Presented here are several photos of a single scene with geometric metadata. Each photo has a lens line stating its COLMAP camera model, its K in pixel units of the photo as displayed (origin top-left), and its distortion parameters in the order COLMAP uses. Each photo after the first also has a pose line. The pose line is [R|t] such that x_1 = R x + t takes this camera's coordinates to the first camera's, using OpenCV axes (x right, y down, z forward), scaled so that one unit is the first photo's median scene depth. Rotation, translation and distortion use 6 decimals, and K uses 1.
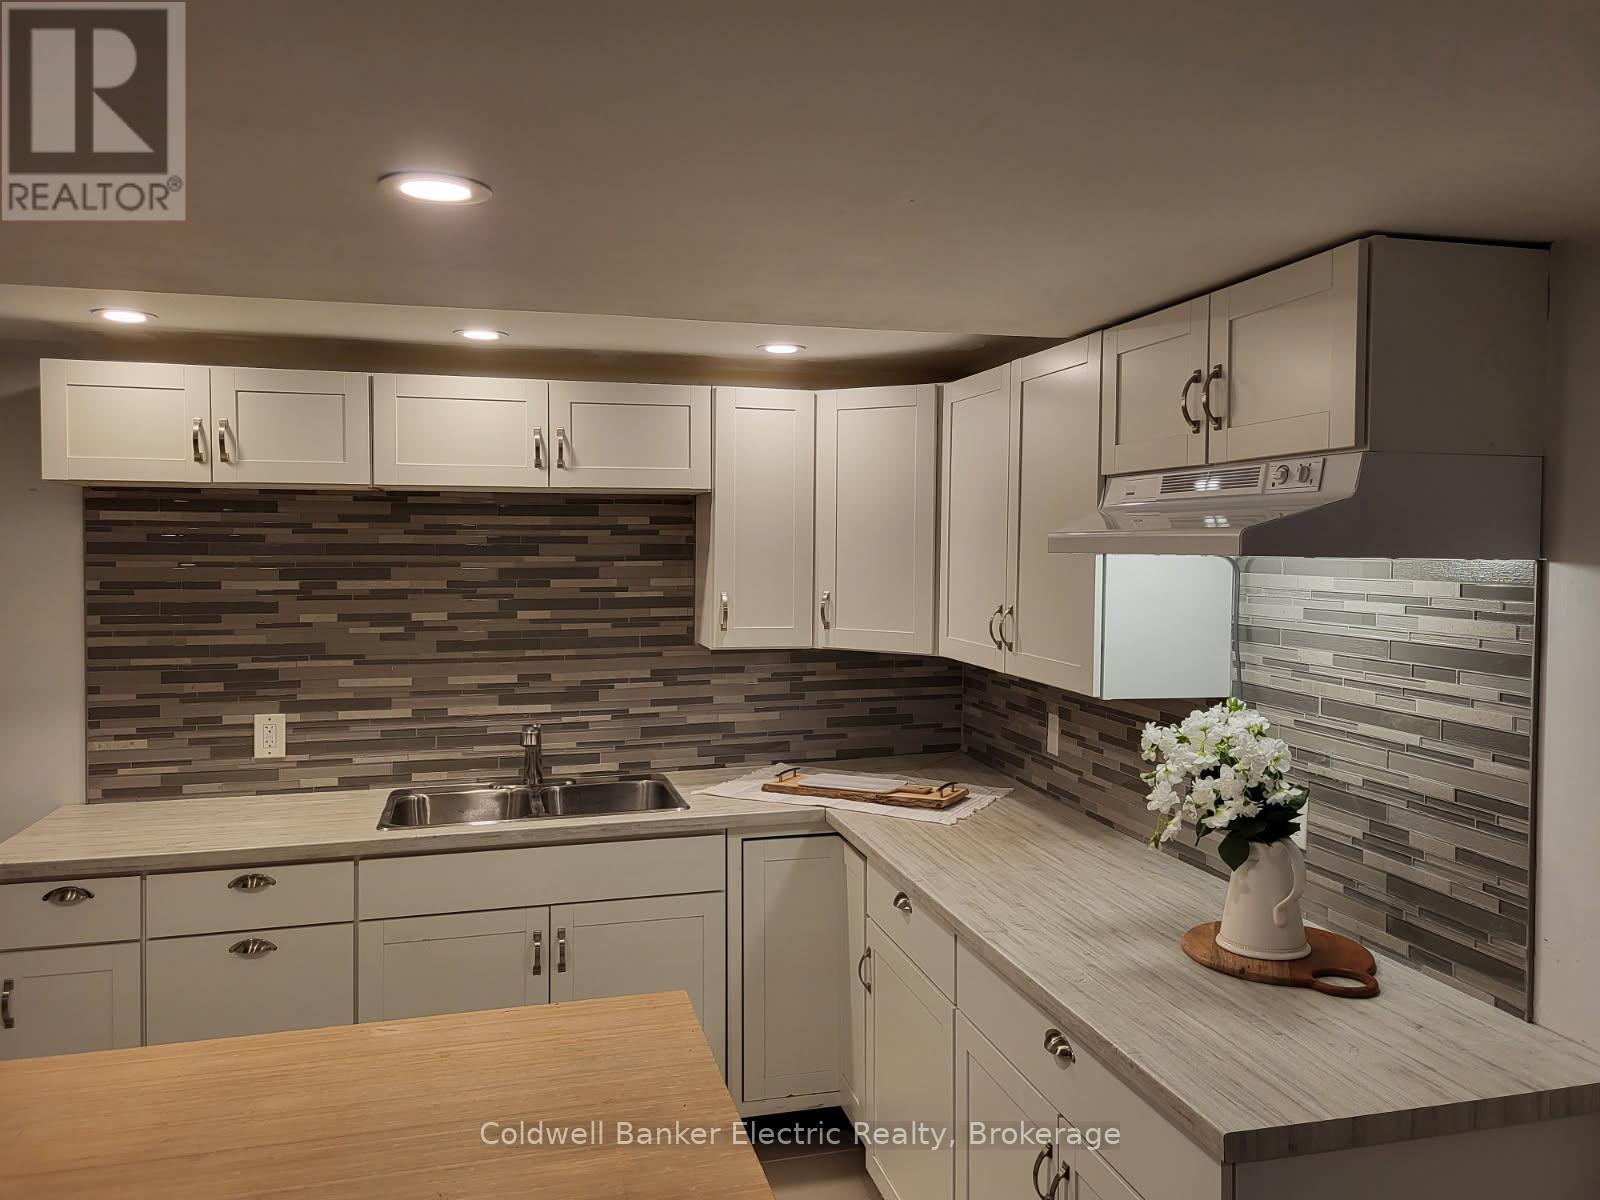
lens RADIAL K [[1195.7, 0, 801.9], [0, 1195.7, 592.4], [0, 0, 1]] dist [0.043433, -0.019729]
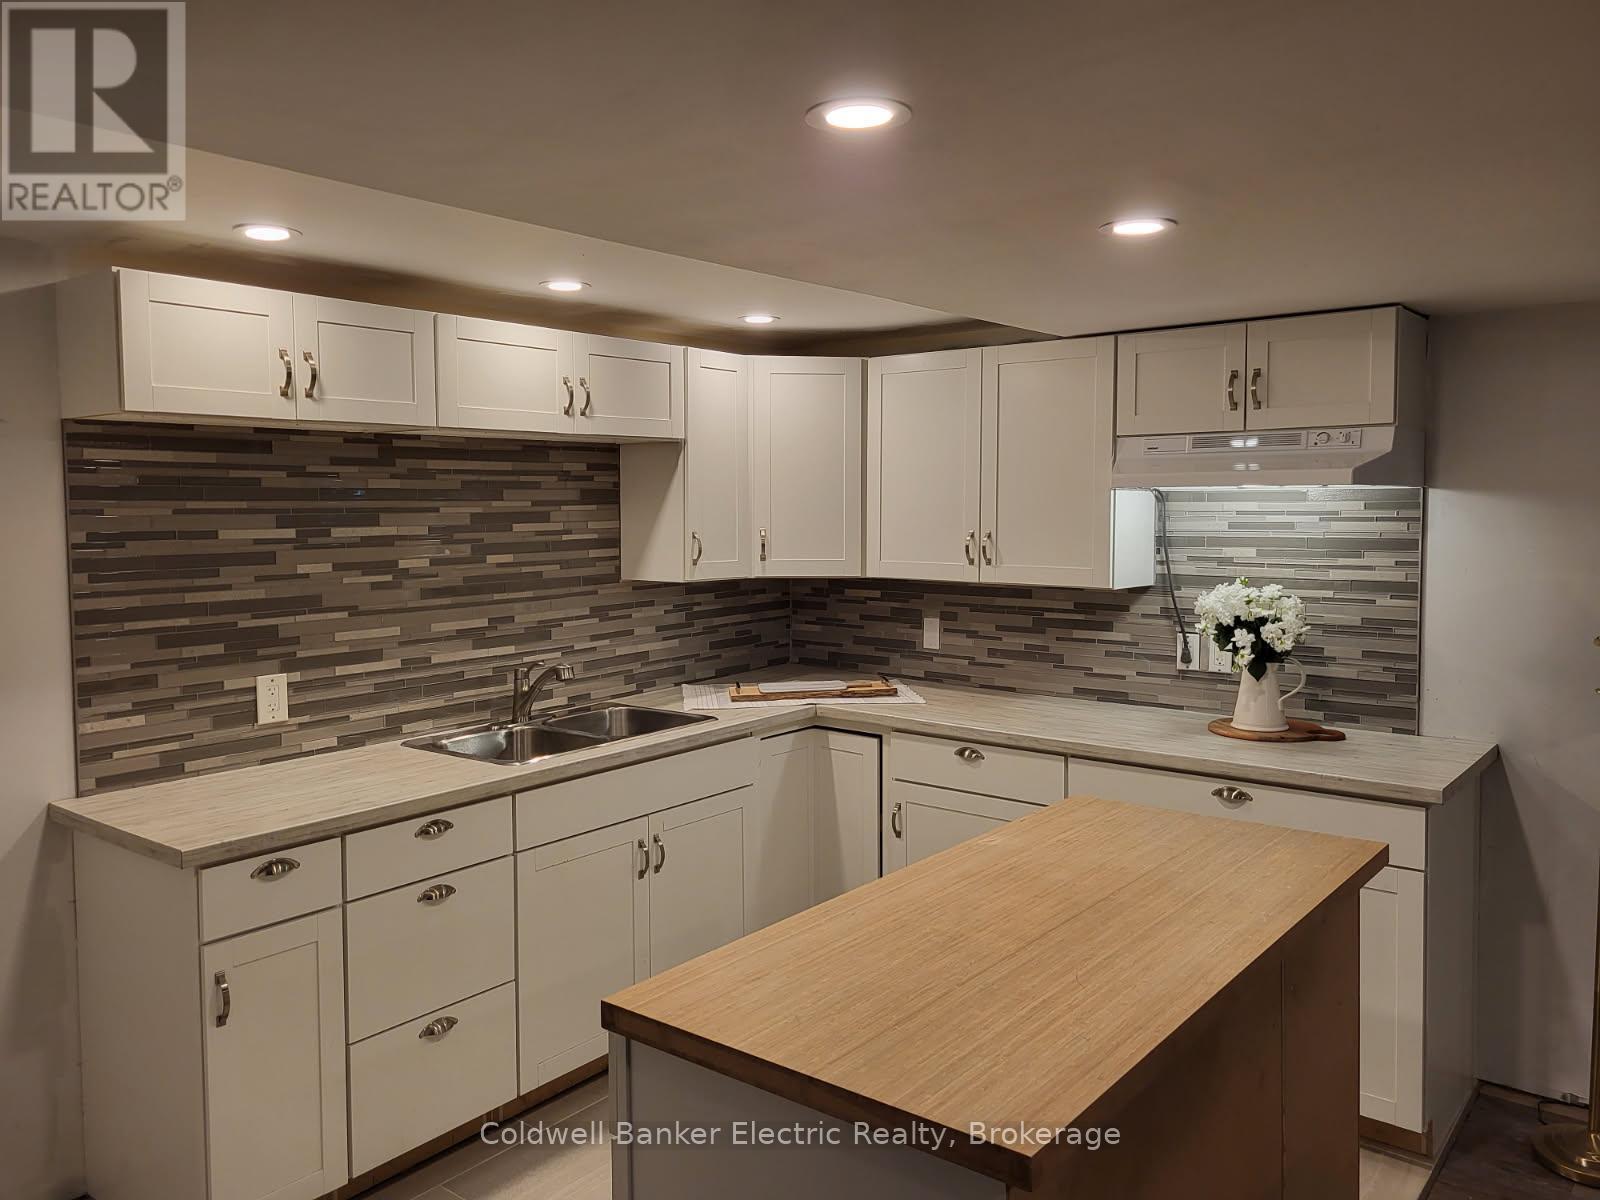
lens RADIAL K [[1195.7, 0, 803.3], [0, 1195.7, 593.1], [0, 0, 1]] dist [0.043433, -0.019729]
pose [[0.812548, -0.052995, 0.580480, -0.659956], [0.032606, 0.998432, 0.045510, 0.010737], [-0.581981, -0.018052, 0.813002, 0.023565]]
